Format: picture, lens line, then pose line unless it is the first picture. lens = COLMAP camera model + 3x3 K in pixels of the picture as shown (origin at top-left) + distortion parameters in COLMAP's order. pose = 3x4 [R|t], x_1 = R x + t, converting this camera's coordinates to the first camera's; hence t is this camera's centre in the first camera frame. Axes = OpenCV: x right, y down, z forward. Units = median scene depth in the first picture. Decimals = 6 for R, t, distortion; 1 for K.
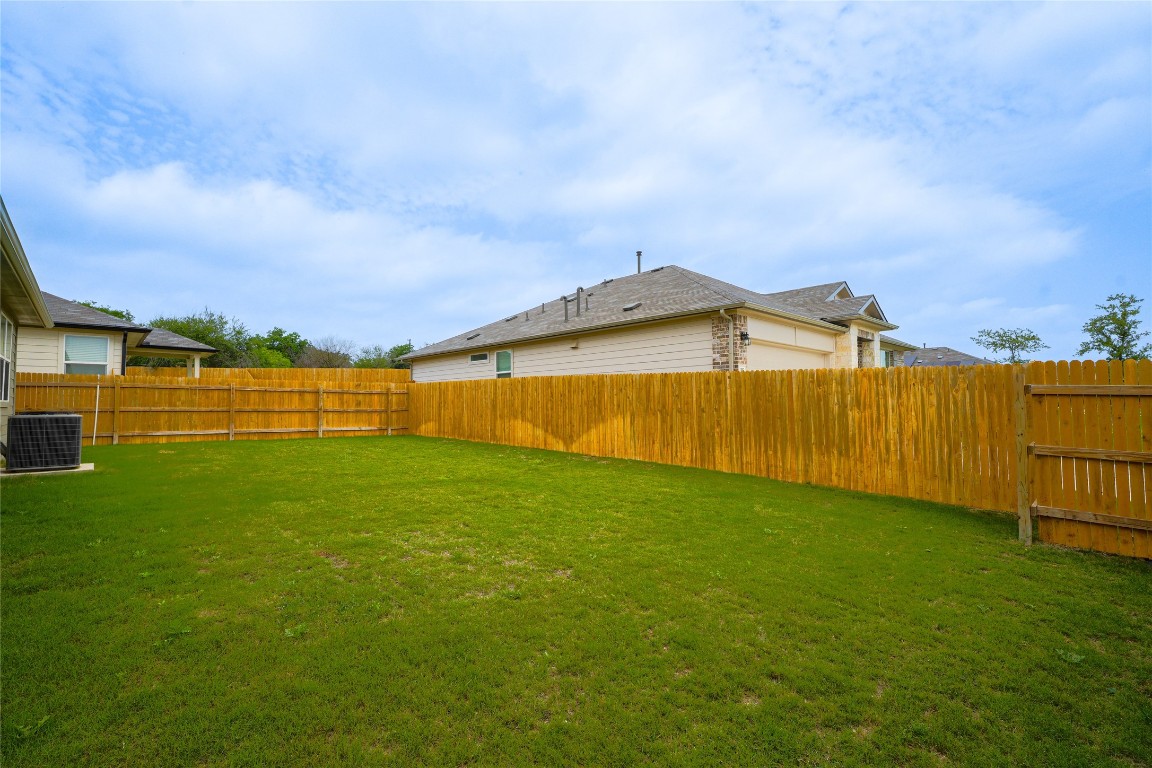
lens RADIAL K [[513.7, 0, 570.5], [0, 513.7, 387.0], [0, 0, 1]] dist [0.001280, 0.000040]
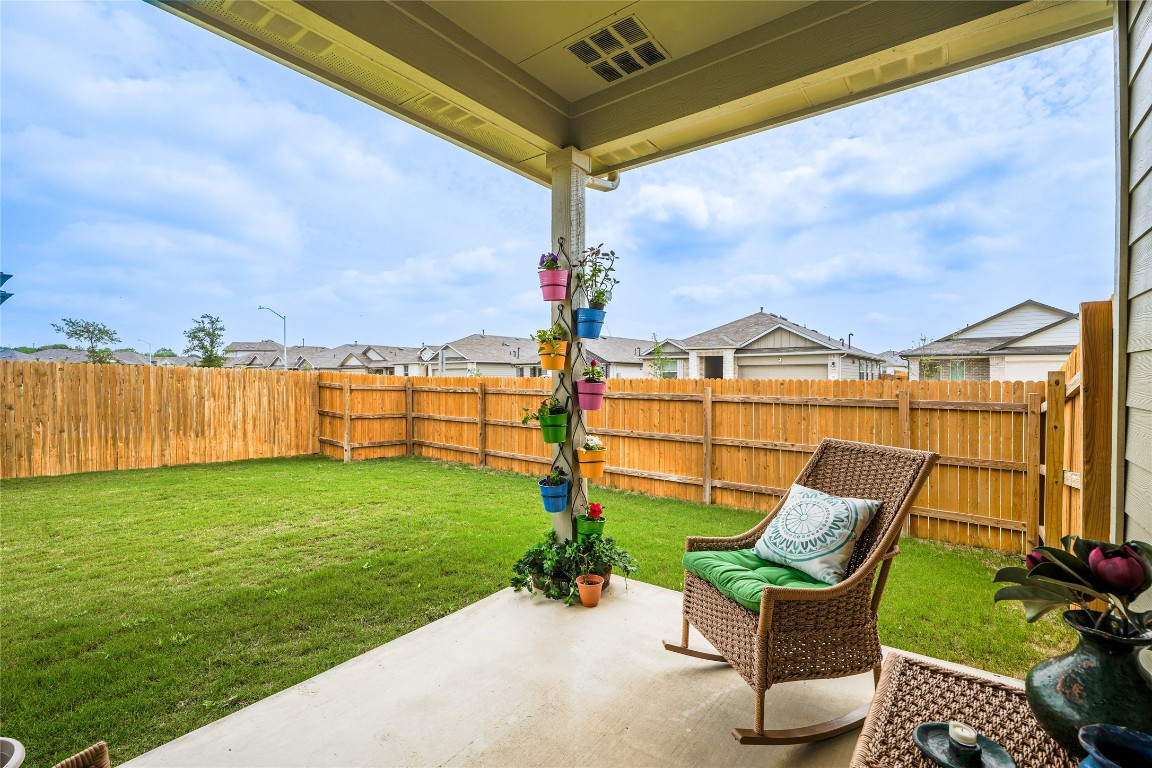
lens RADIAL K [[513.7, 0, 574.6], [0, 513.7, 384.7], [0, 0, 1]] dist [0.001280, 0.000040]
pose [[-0.144843, -0.007555, 0.989426, -0.793447], [-0.028890, 0.999577, 0.003403, -0.023015], [-0.989033, -0.028092, -0.145000, 0.265140]]
